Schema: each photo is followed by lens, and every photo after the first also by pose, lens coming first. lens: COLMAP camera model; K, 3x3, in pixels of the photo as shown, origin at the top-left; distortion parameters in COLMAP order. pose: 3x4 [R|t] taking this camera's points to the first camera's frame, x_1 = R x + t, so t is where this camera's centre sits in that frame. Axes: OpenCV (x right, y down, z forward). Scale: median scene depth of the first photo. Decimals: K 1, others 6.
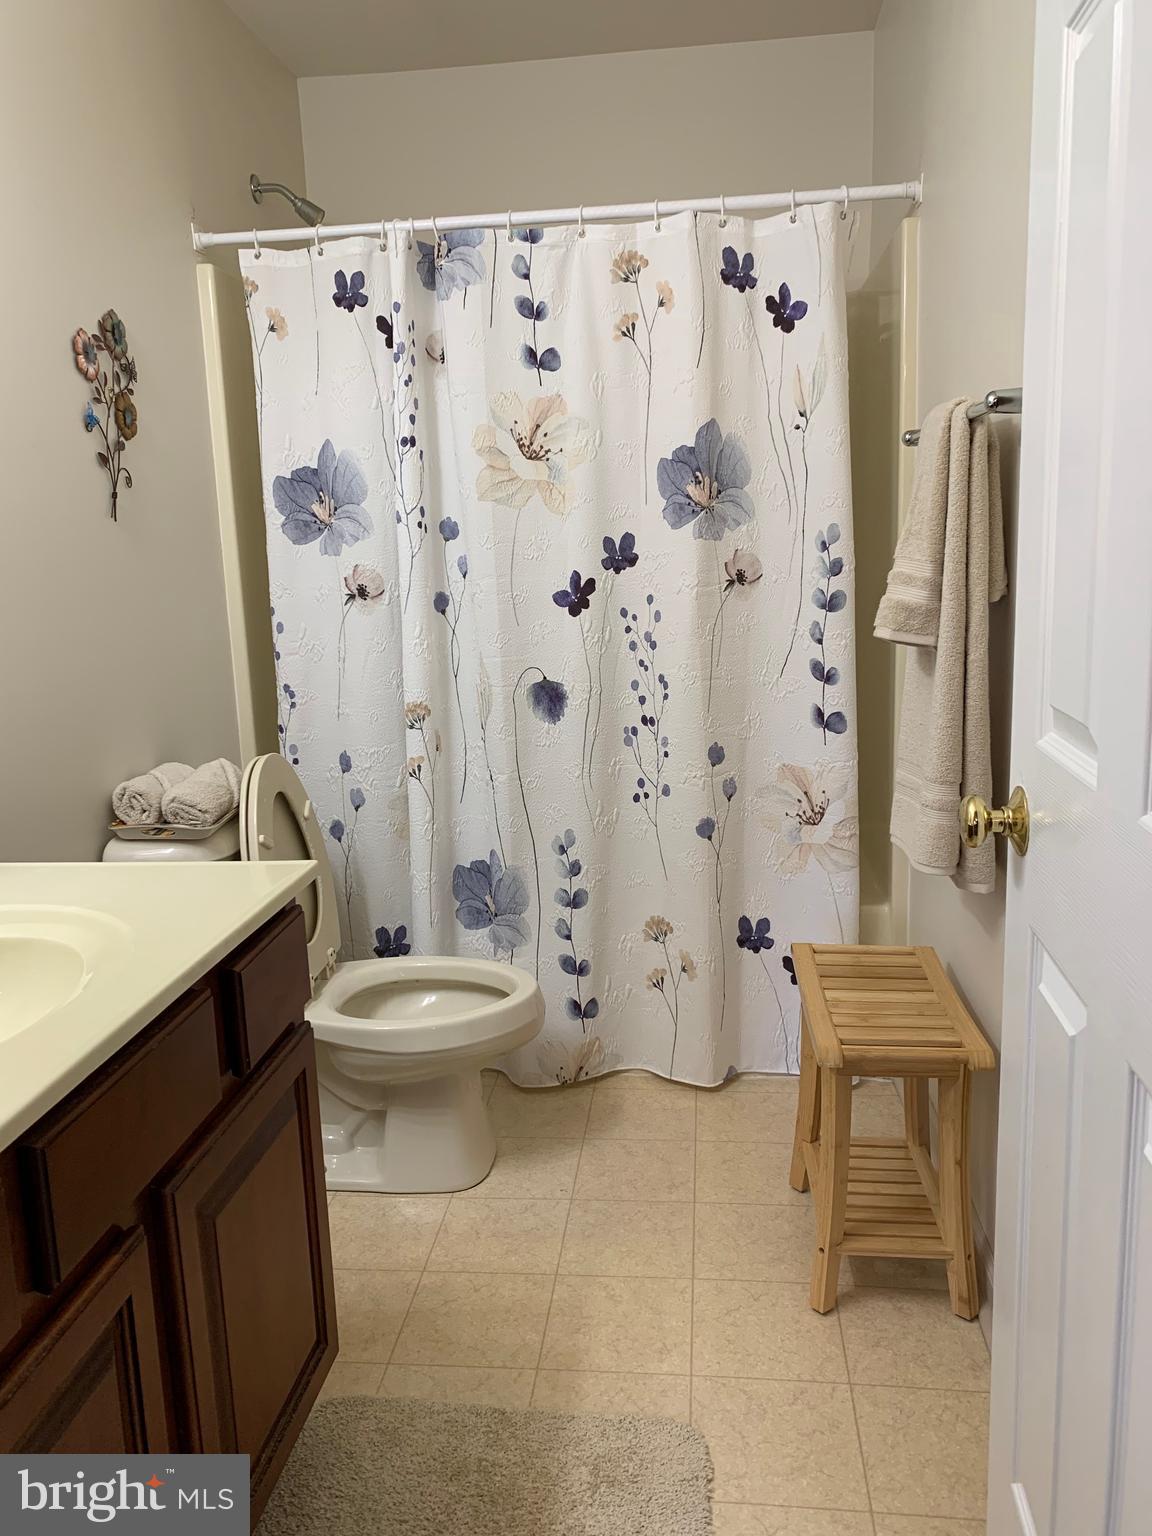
lens RADIAL K [[1191.5, 0, 565.6], [0, 1191.5, 766.5], [0, 0, 1]] dist [0.013954, -0.007603]
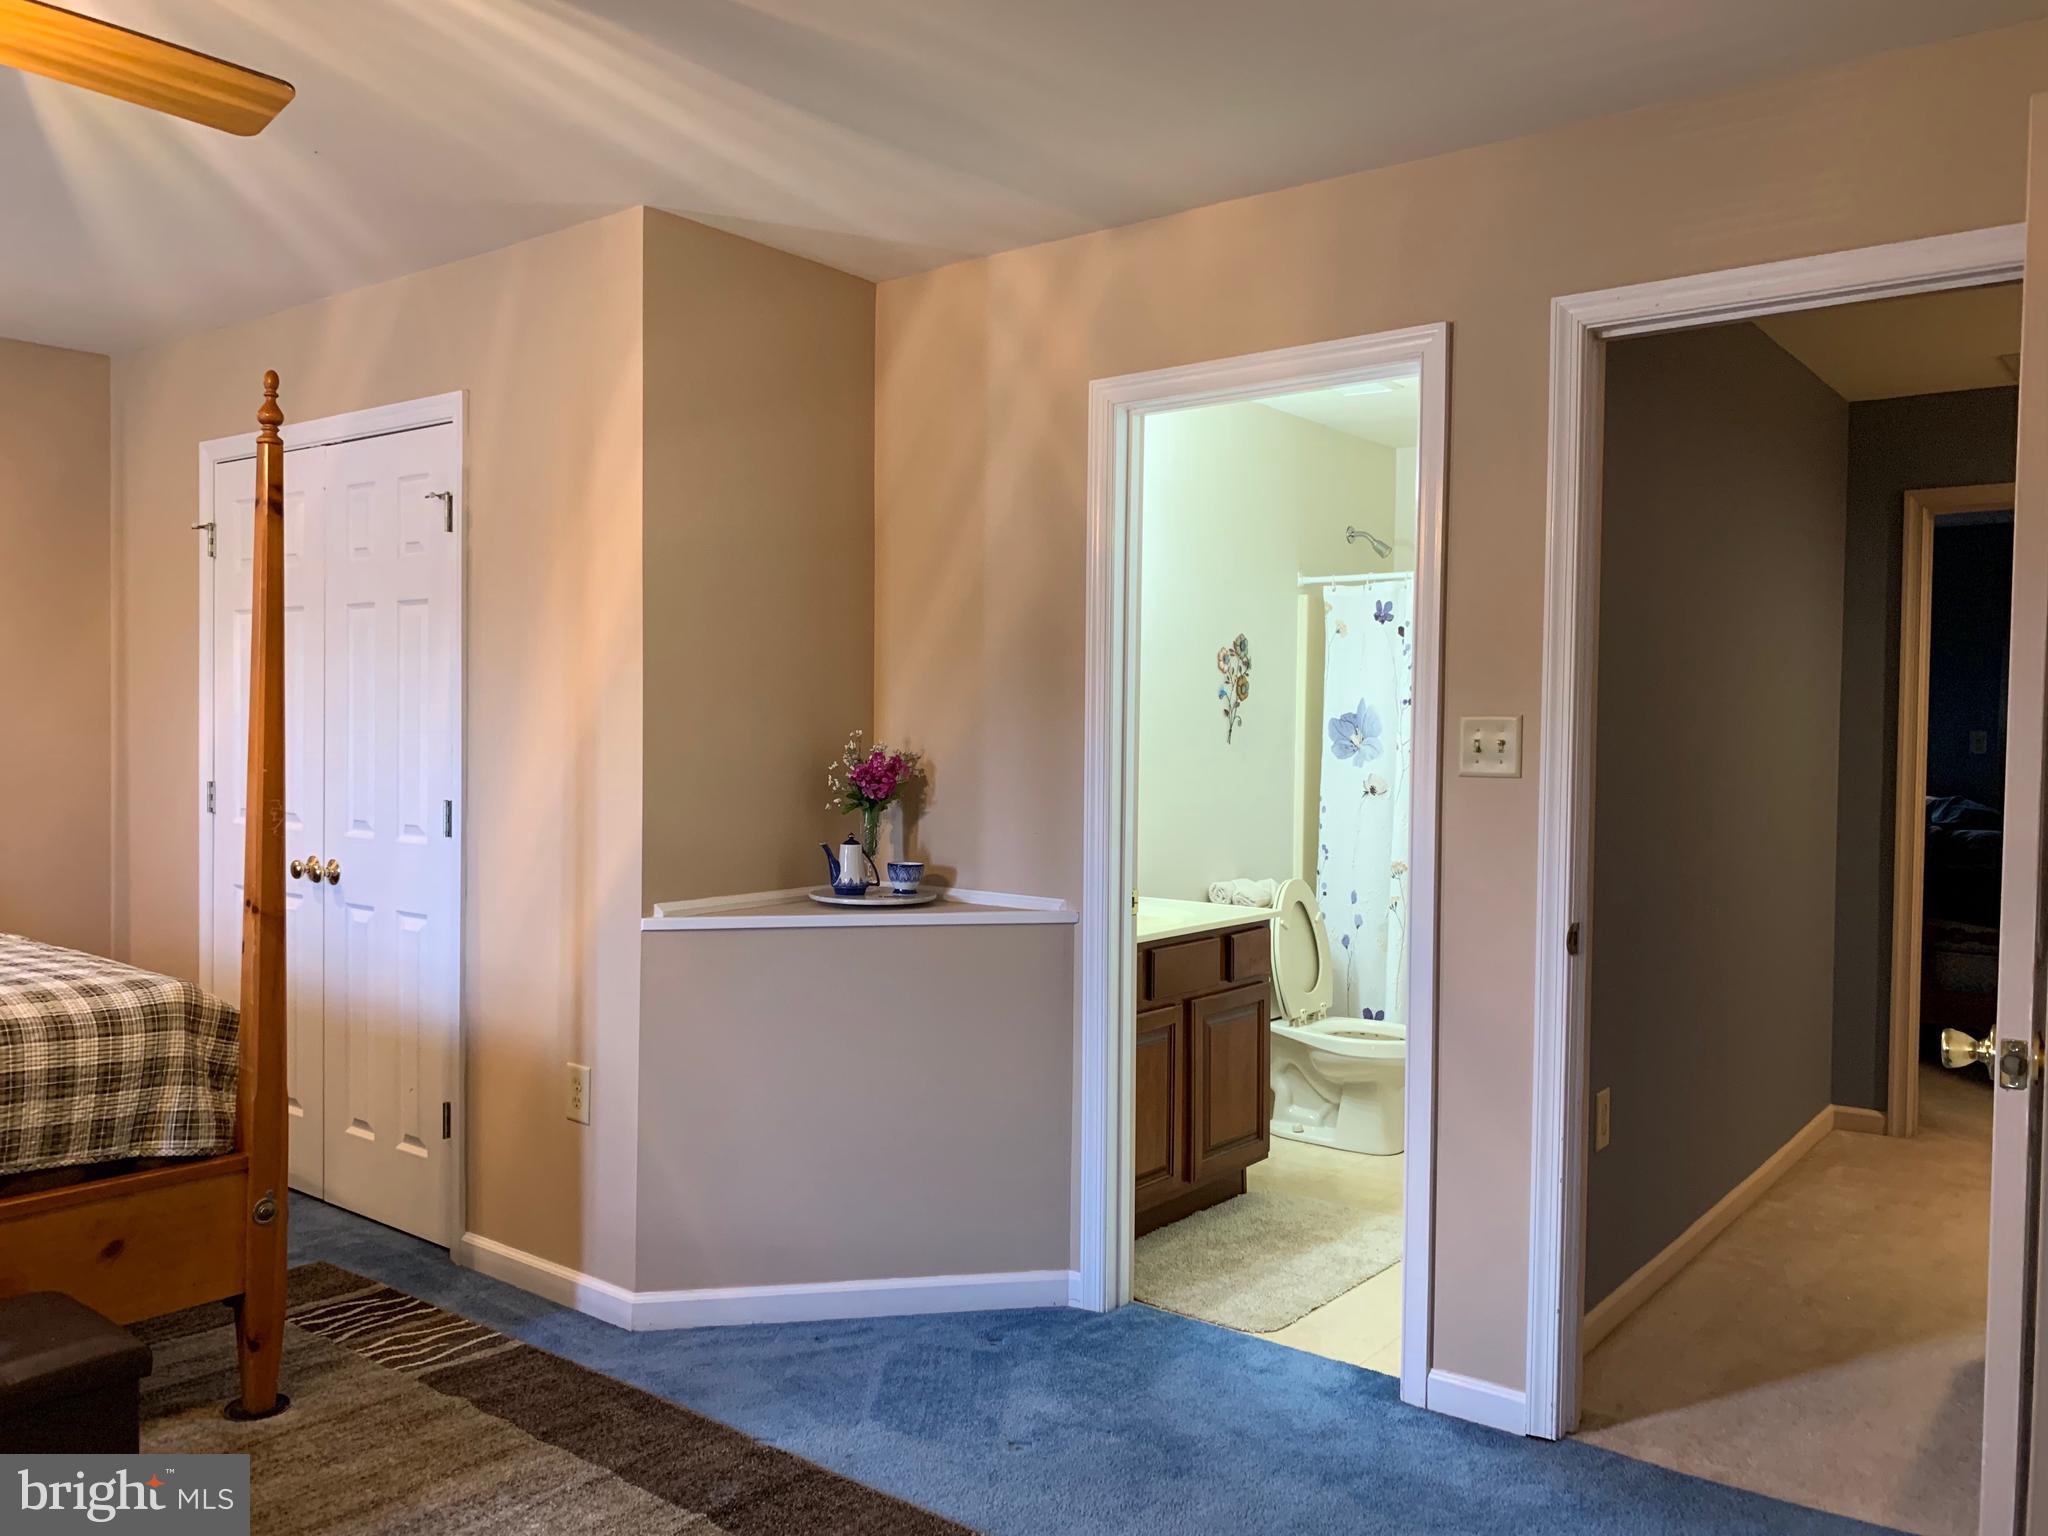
lens RADIAL K [[1588.7, 0, 1017.5], [0, 1588.7, 762.0], [0, 0, 1]] dist [0.013954, -0.007603]
pose [[0.858366, 0.060430, -0.509467, 0.514196], [-0.142344, 0.982103, -0.123333, 0.149912], [0.492896, 0.178384, 0.851606, -1.081055]]
